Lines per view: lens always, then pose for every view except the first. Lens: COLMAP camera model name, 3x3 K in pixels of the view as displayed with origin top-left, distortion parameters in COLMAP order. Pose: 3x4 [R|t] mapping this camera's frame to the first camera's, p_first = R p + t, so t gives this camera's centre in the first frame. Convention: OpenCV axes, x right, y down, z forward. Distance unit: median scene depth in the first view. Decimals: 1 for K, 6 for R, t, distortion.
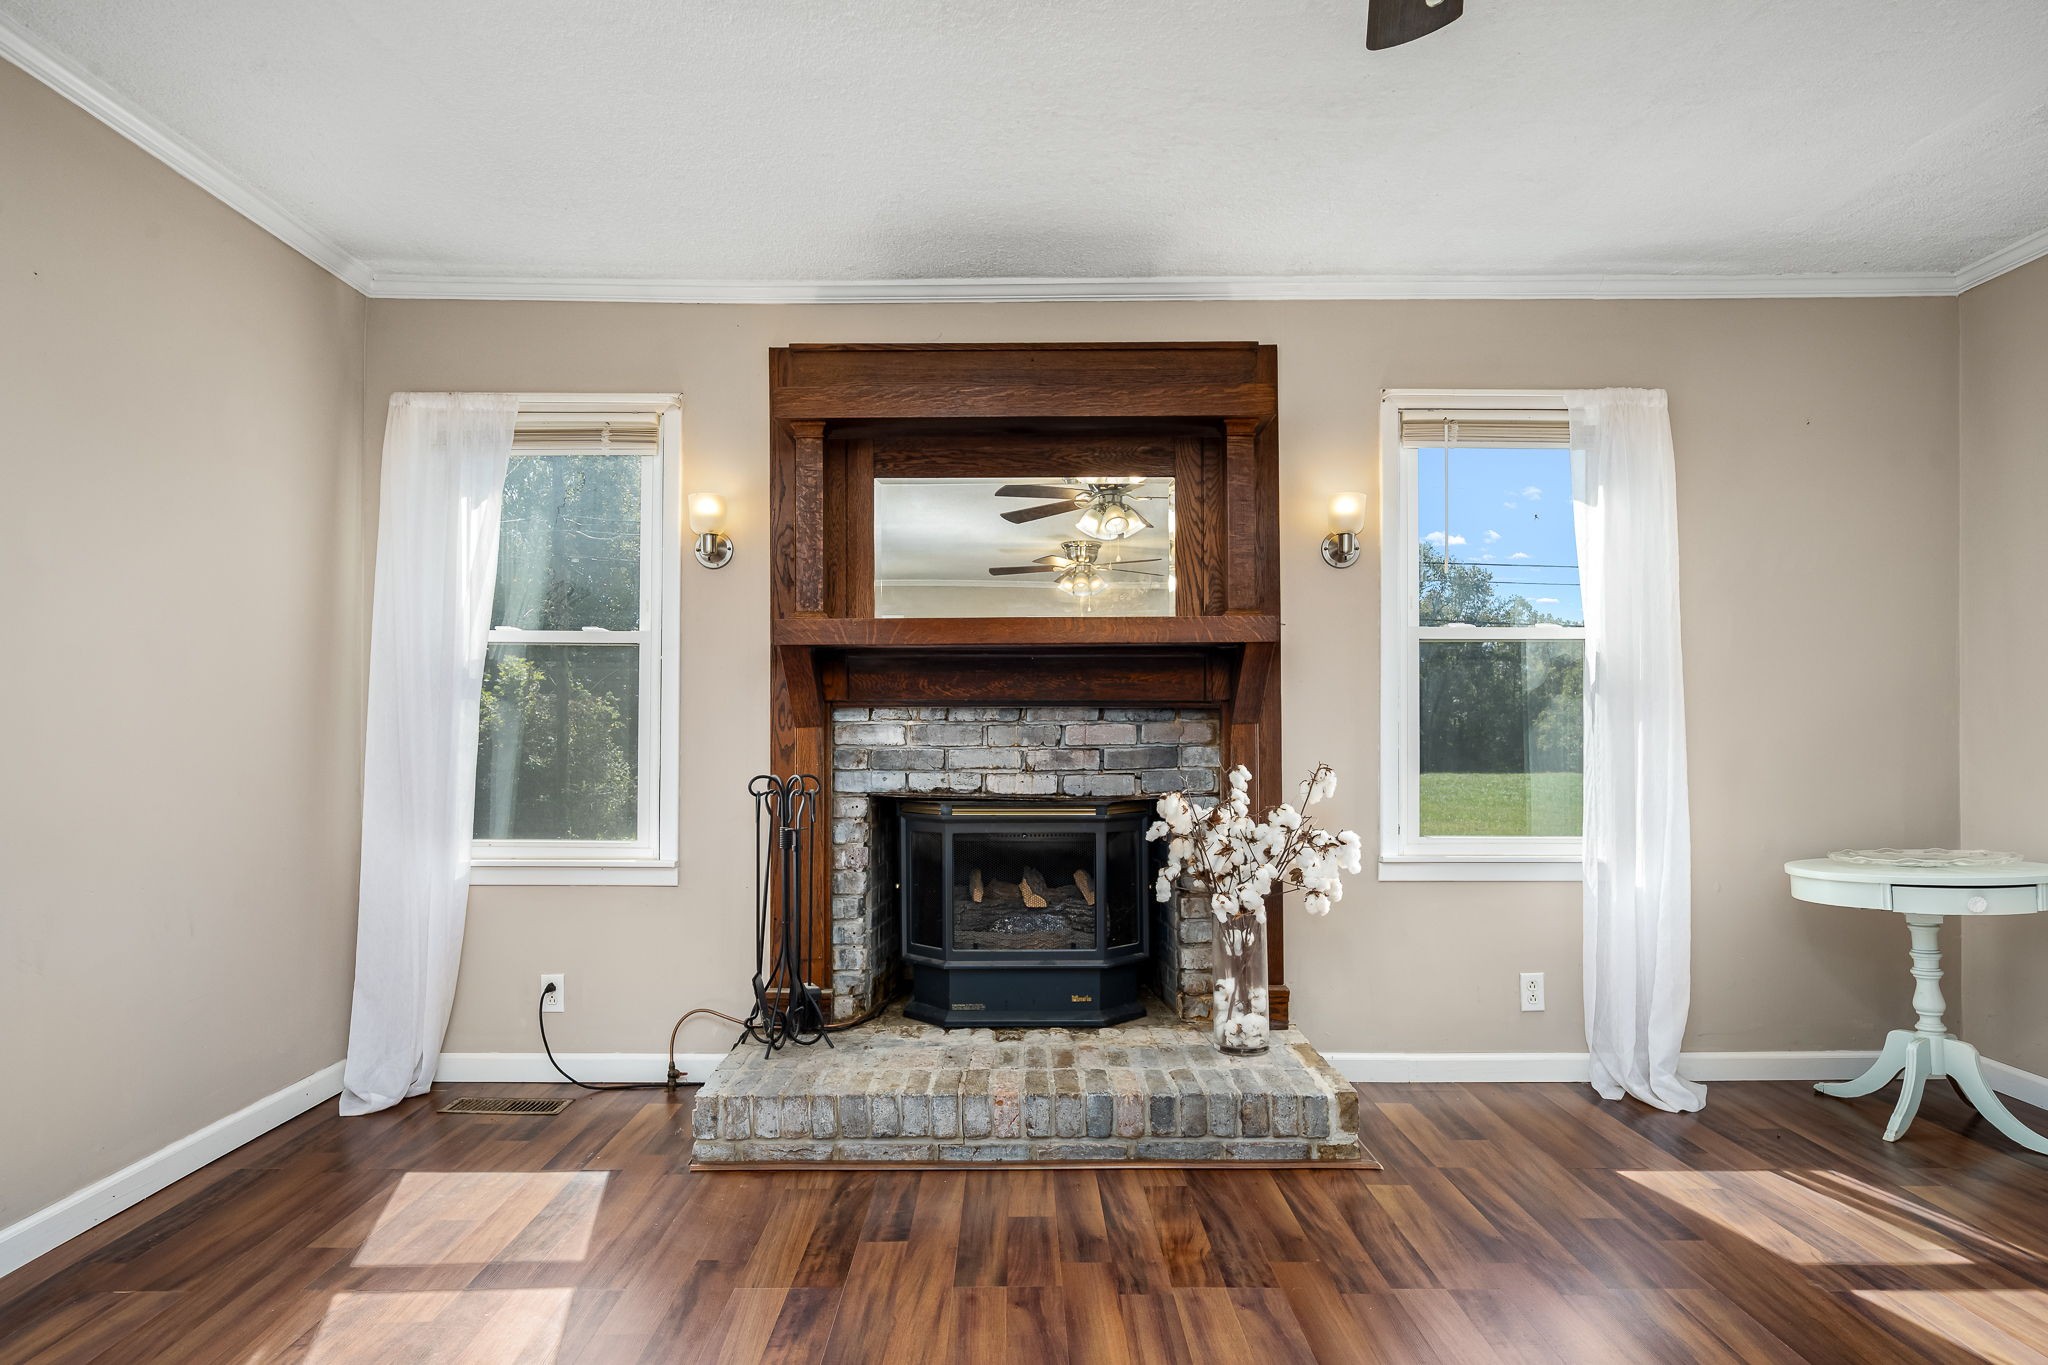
lens RADIAL K [[1152.3, 0, 1023.8], [0, 1152.3, 723.3], [0, 0, 1]] dist [-0.004987, -0.000846]
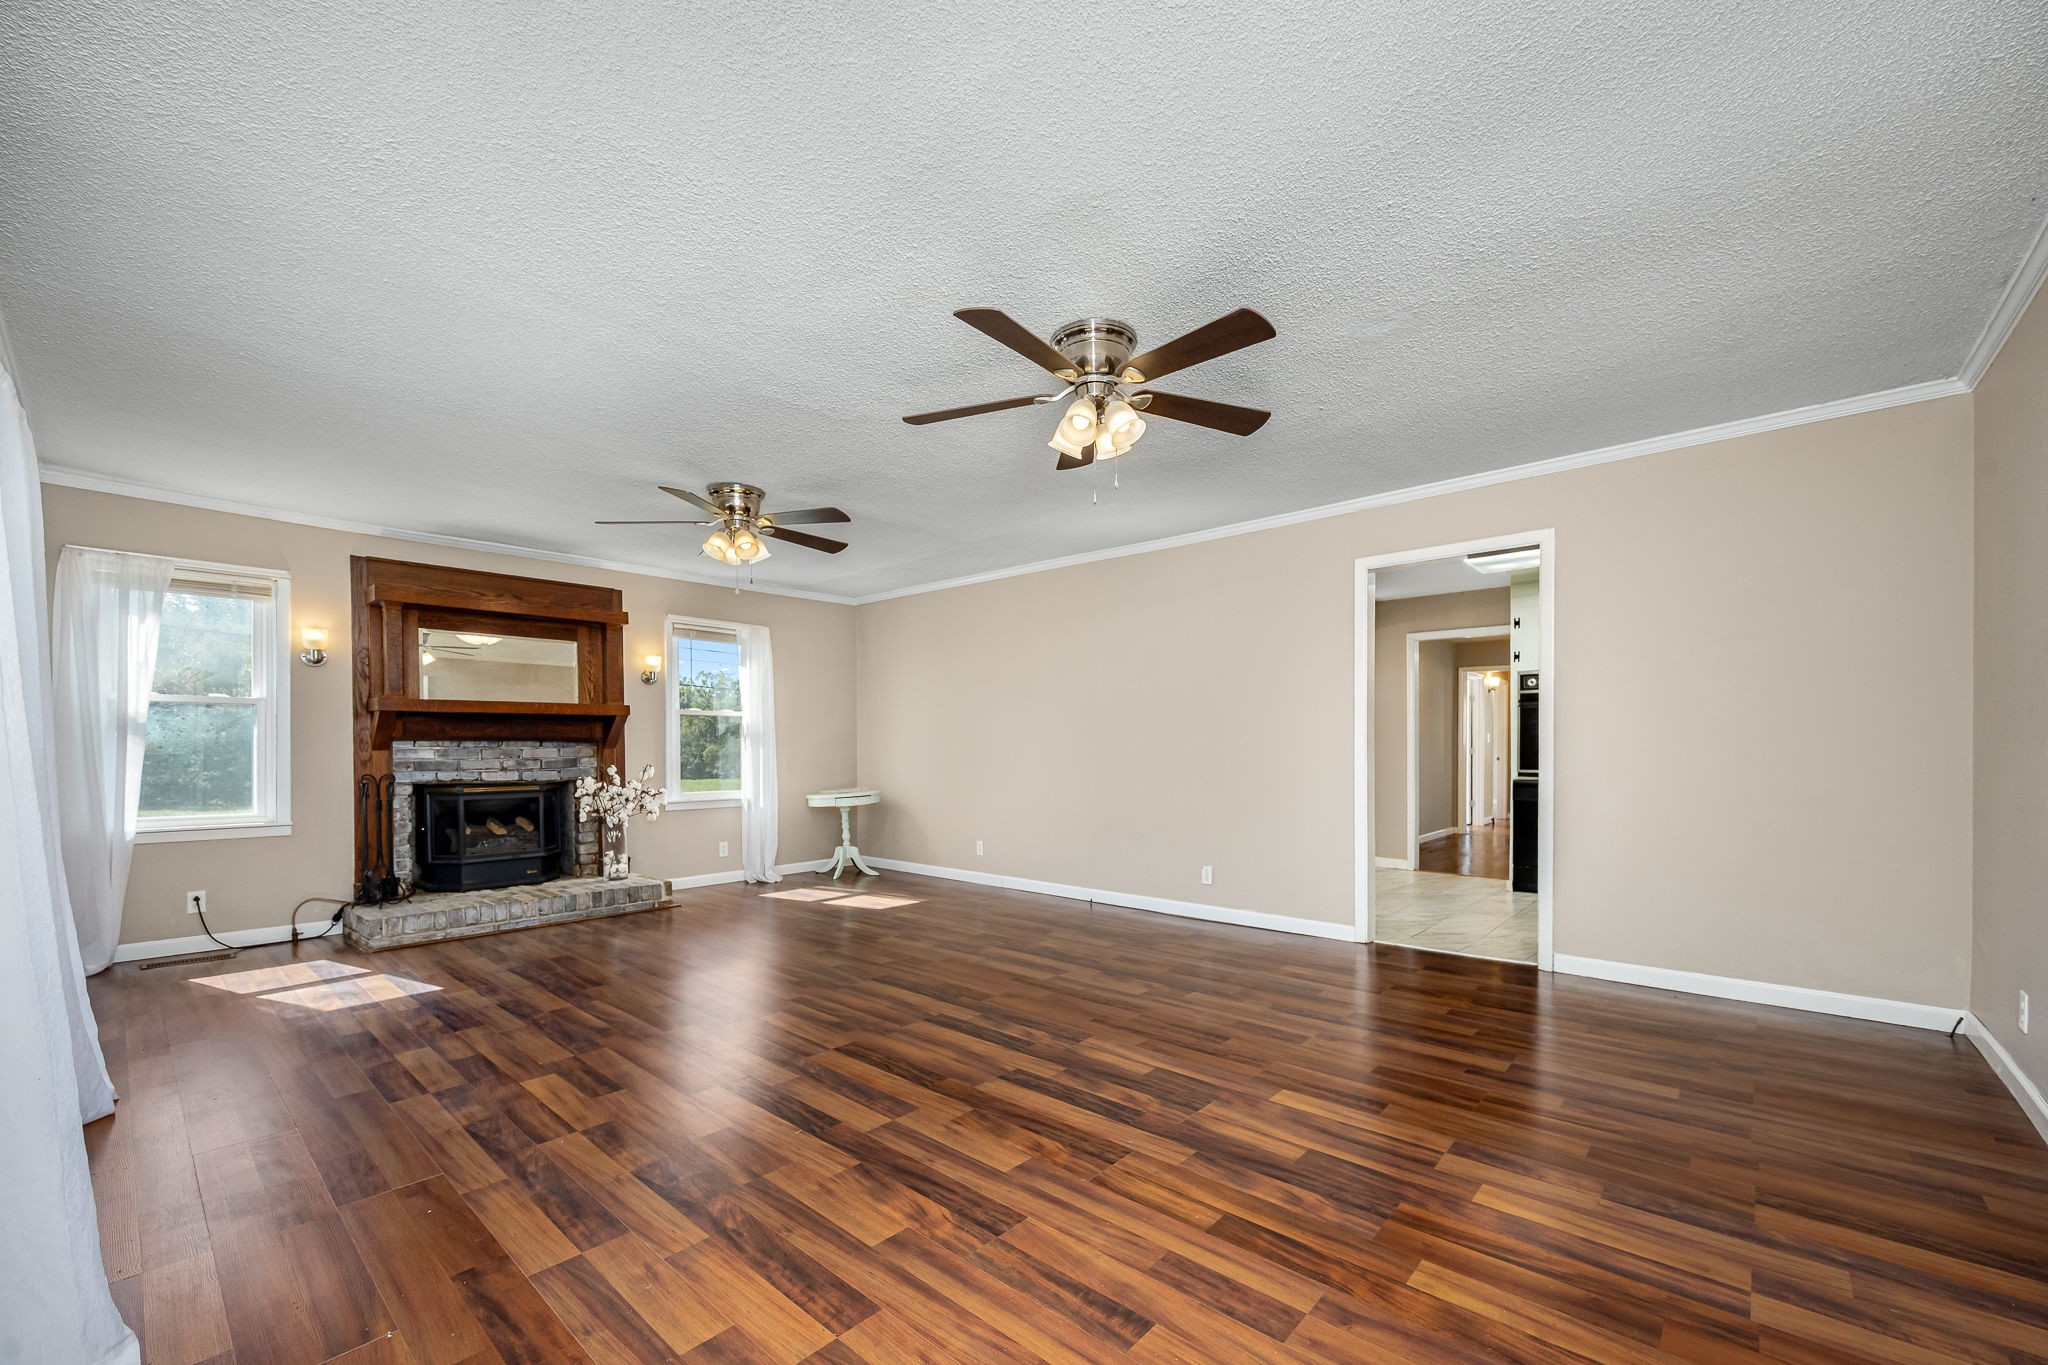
lens RADIAL K [[831.0, 0, 1028.2], [0, 831.0, 756.5], [0, 0, 1]] dist [0.000178, -0.000025]
pose [[0.672707, -0.009446, 0.739849, -0.495491], [-0.000042, 0.999918, 0.012805, -0.004296], [-0.739909, -0.008646, 0.672651, -0.795378]]
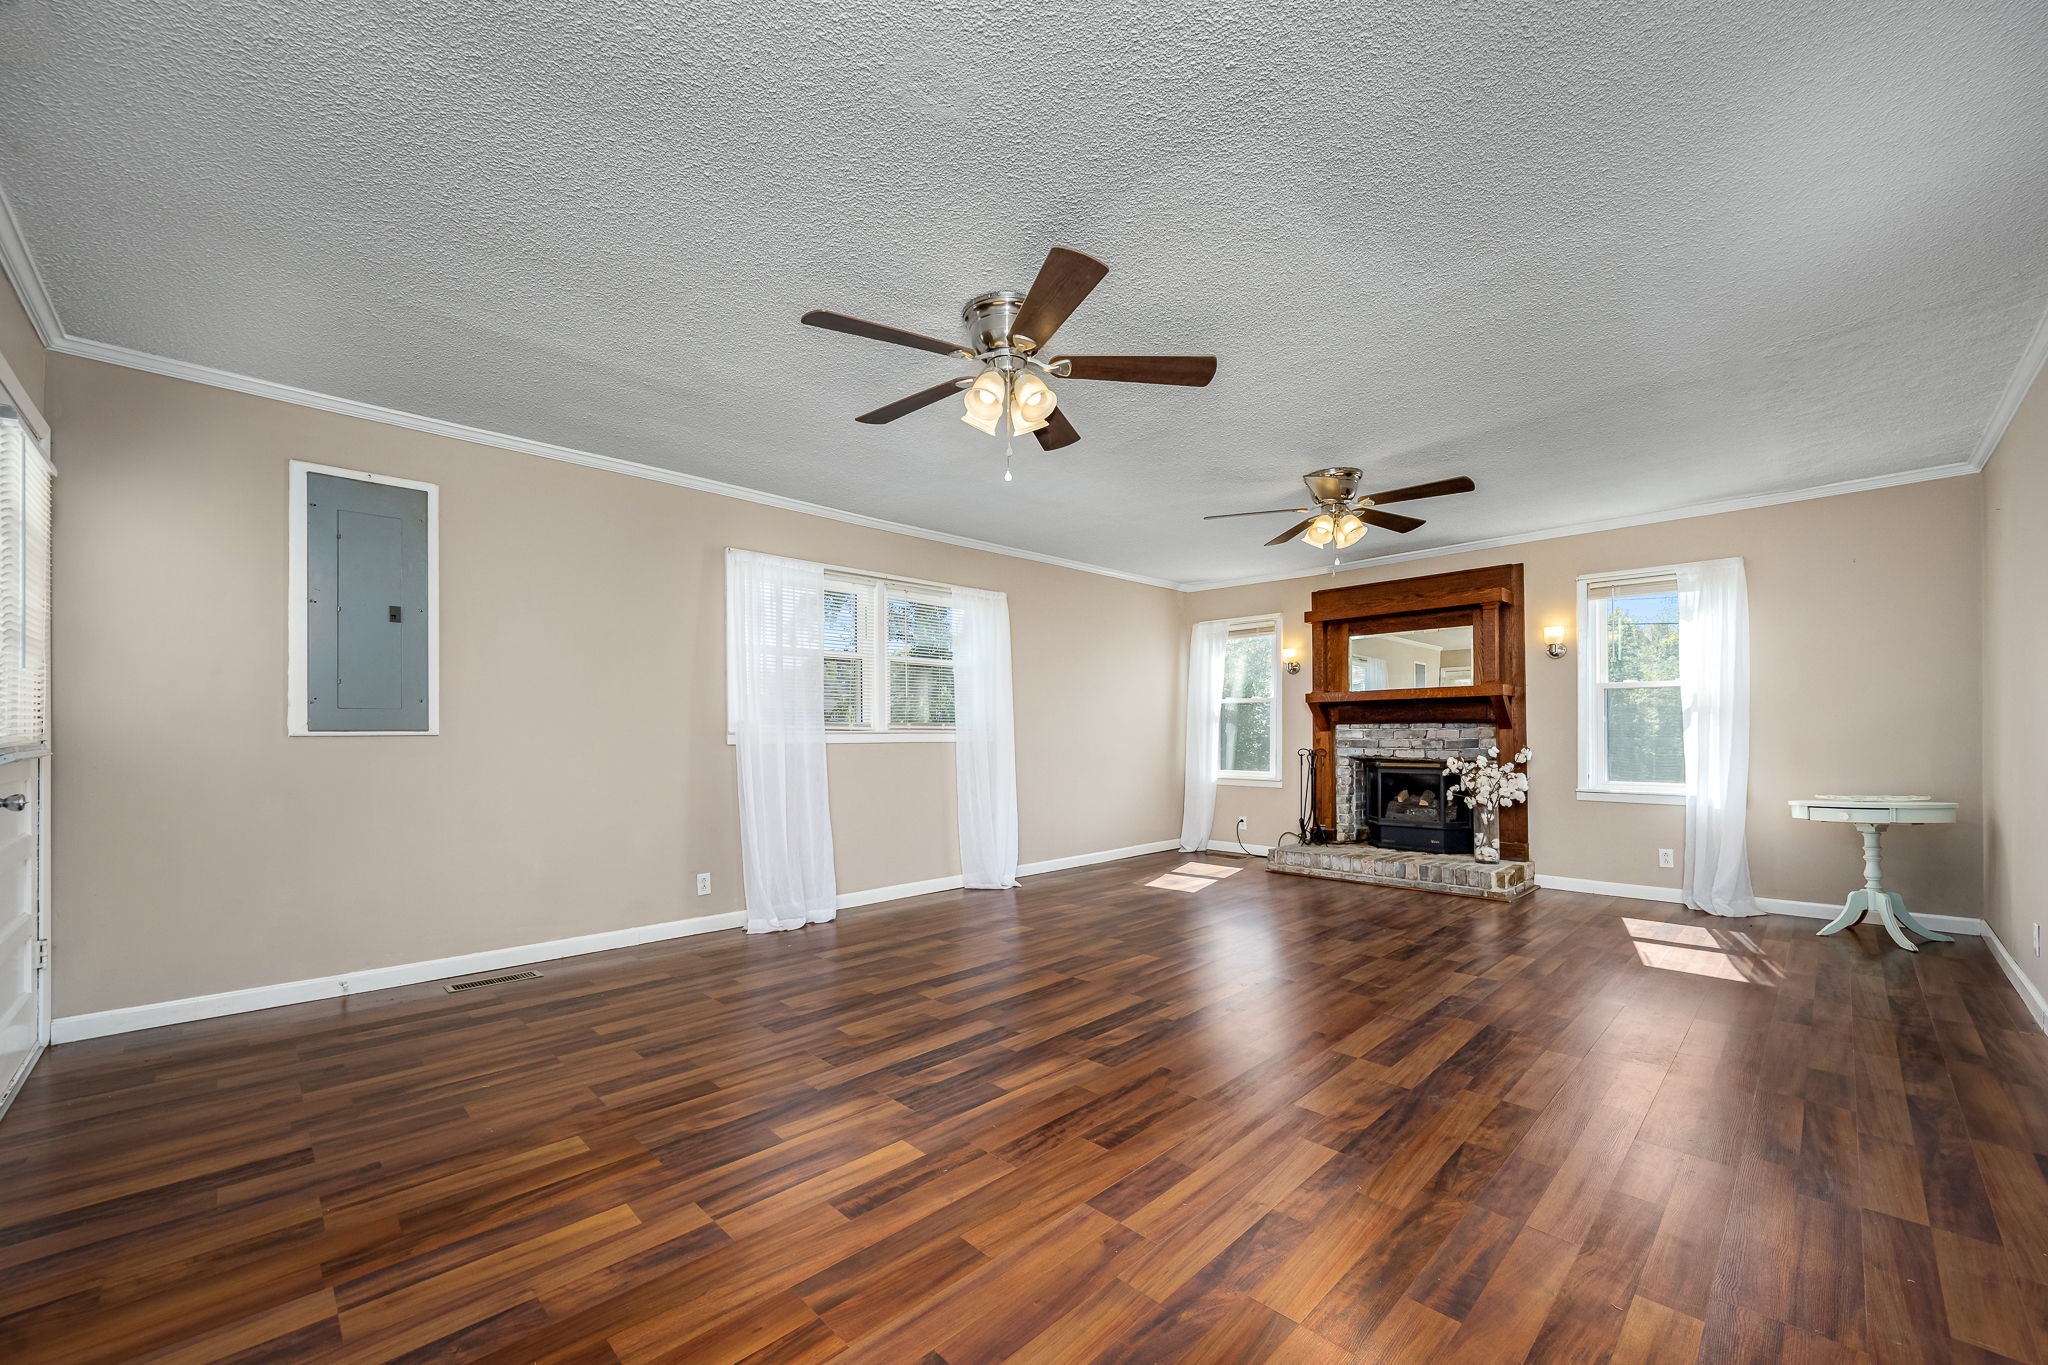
lens RADIAL K [[799.7, 0, 1023.9], [0, 799.7, 736.2], [0, 0, 1]] dist [-0.001172, -0.000021]
pose [[0.695168, -0.000031, -0.718847, 0.669598], [0.006746, 0.999956, 0.006481, -0.002191], [0.718816, -0.009355, 0.695138, -0.814290]]
